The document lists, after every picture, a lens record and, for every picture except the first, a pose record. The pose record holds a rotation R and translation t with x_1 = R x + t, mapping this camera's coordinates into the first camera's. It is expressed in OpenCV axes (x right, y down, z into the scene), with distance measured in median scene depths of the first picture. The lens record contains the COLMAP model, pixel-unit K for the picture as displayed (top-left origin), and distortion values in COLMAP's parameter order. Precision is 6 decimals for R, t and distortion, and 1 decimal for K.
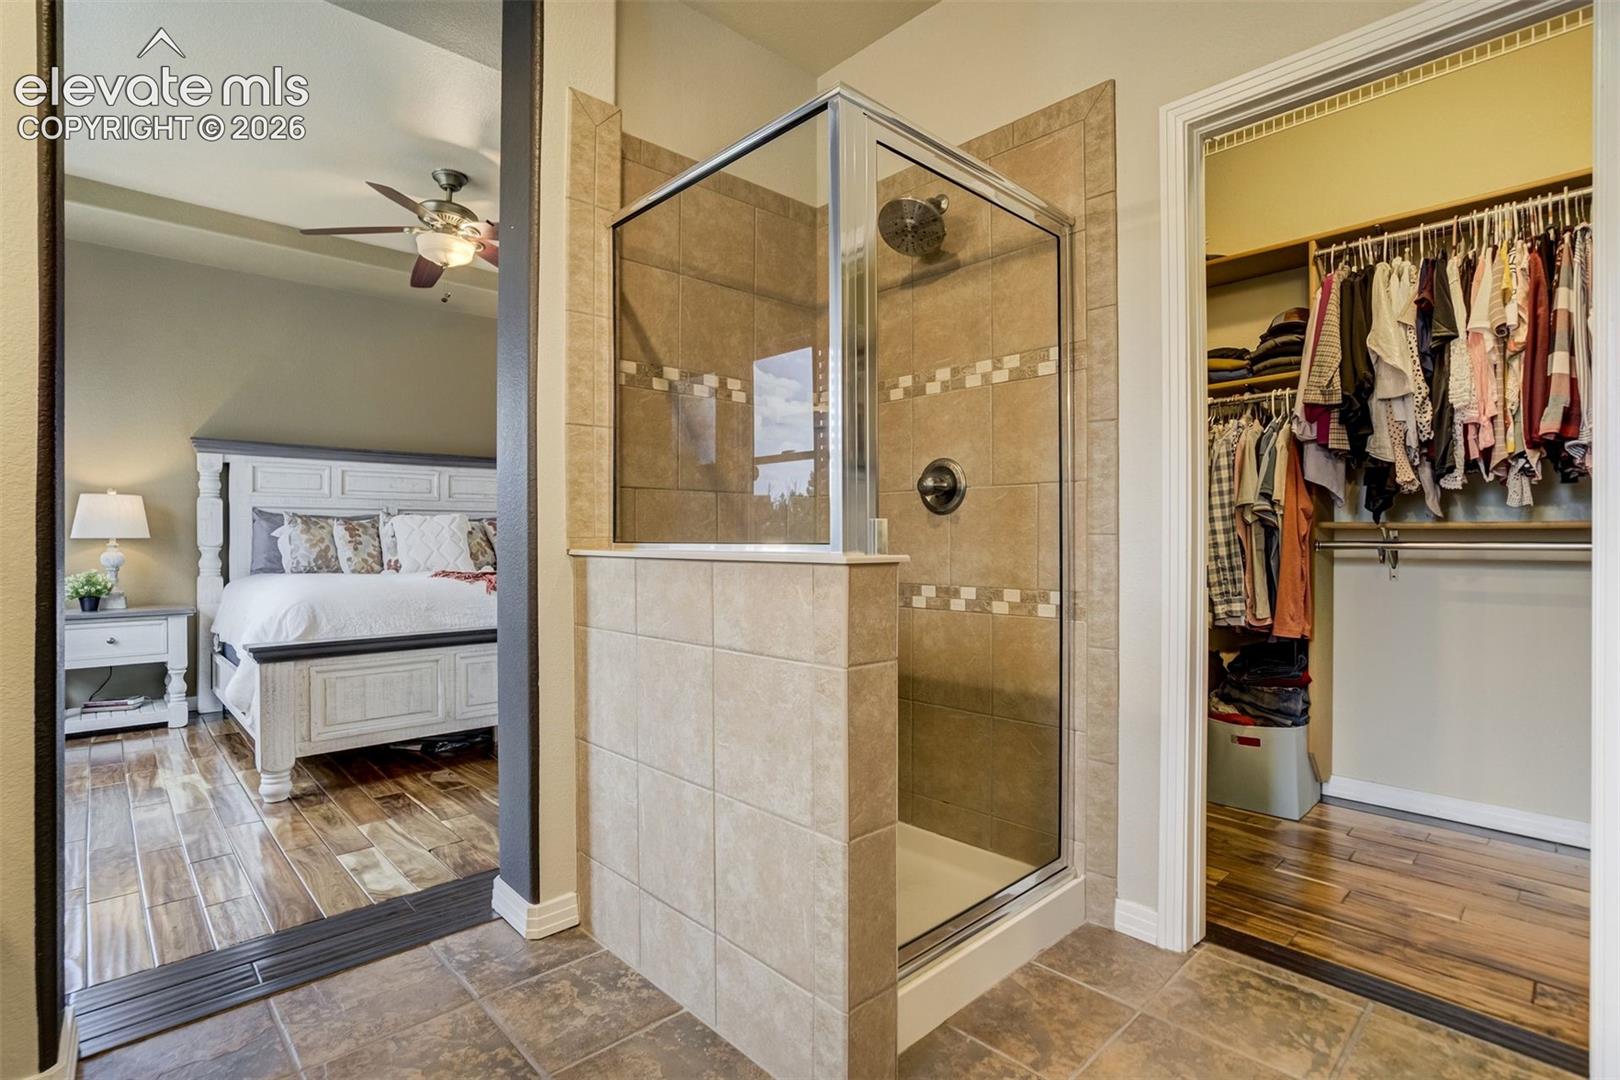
lens RADIAL K [[768.6, 0, 806.2], [0, 768.6, 533.7], [0, 0, 1]] dist [-0.008345, 0.004116]
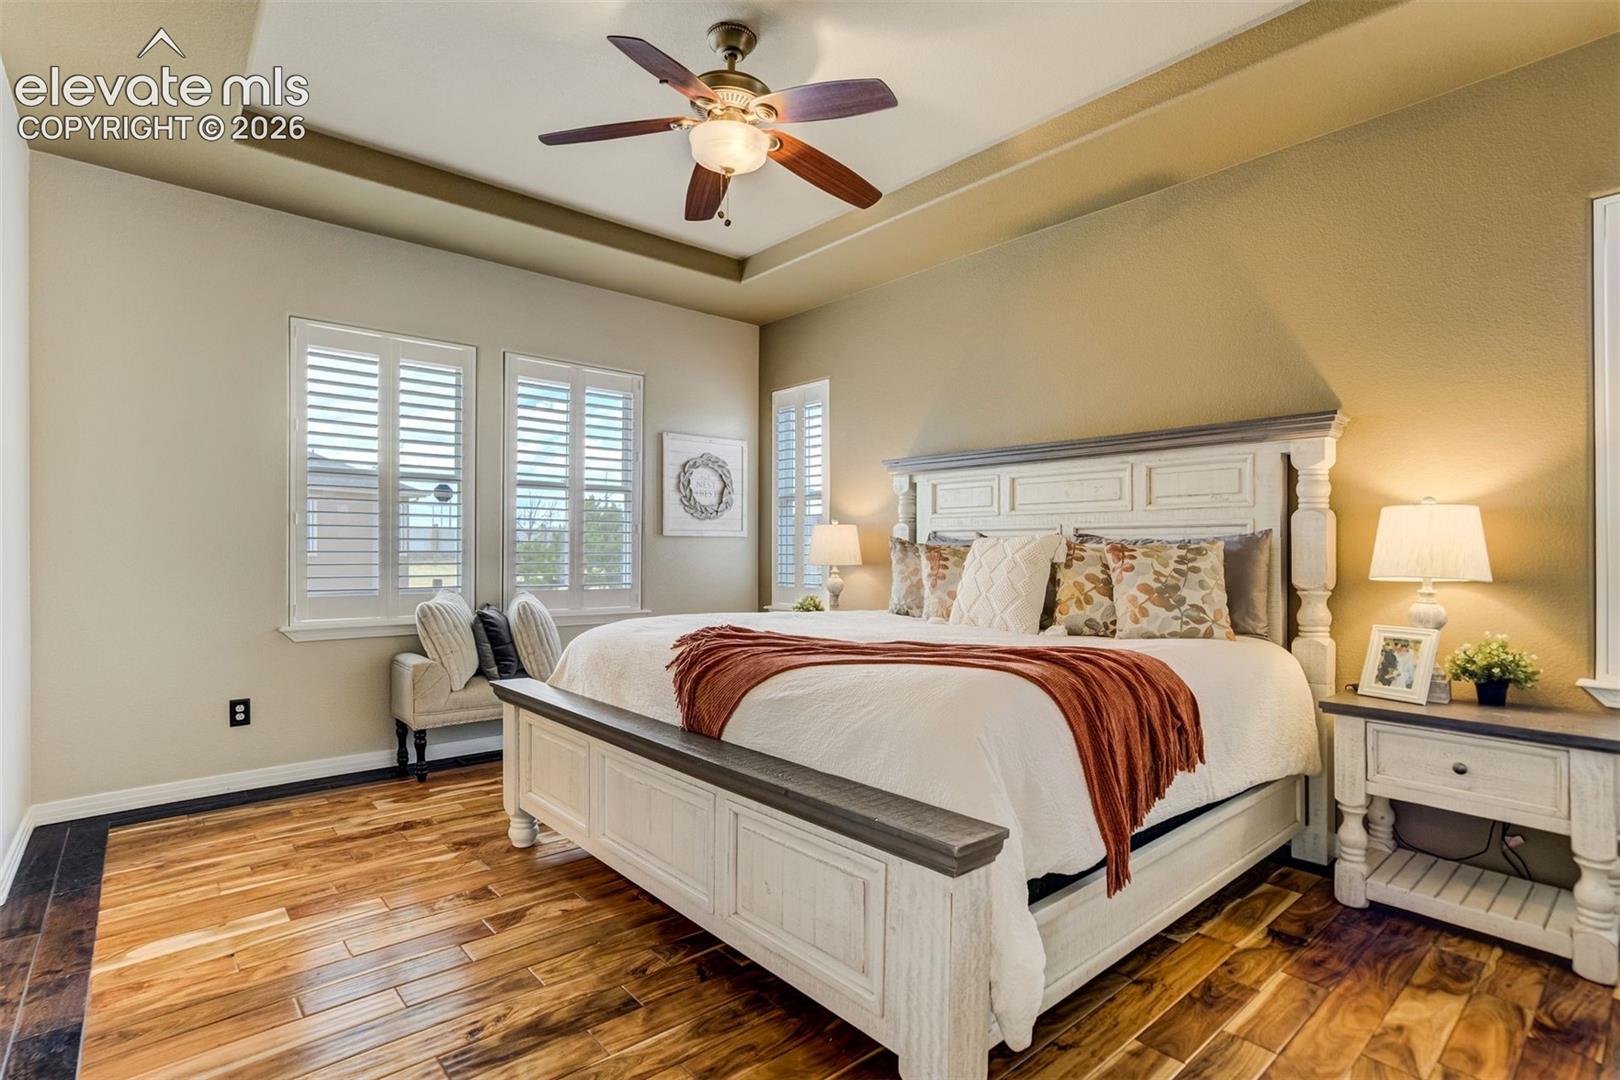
lens RADIAL K [[768.6, 0, 805.8], [0, 768.6, 548.3], [0, 0, 1]] dist [-0.008345, 0.004116]
pose [[-0.044846, -0.002924, -0.998990, 0.159753], [-0.003493, 0.999990, -0.002770, -0.012513], [0.998988, 0.003365, -0.044855, 0.874727]]
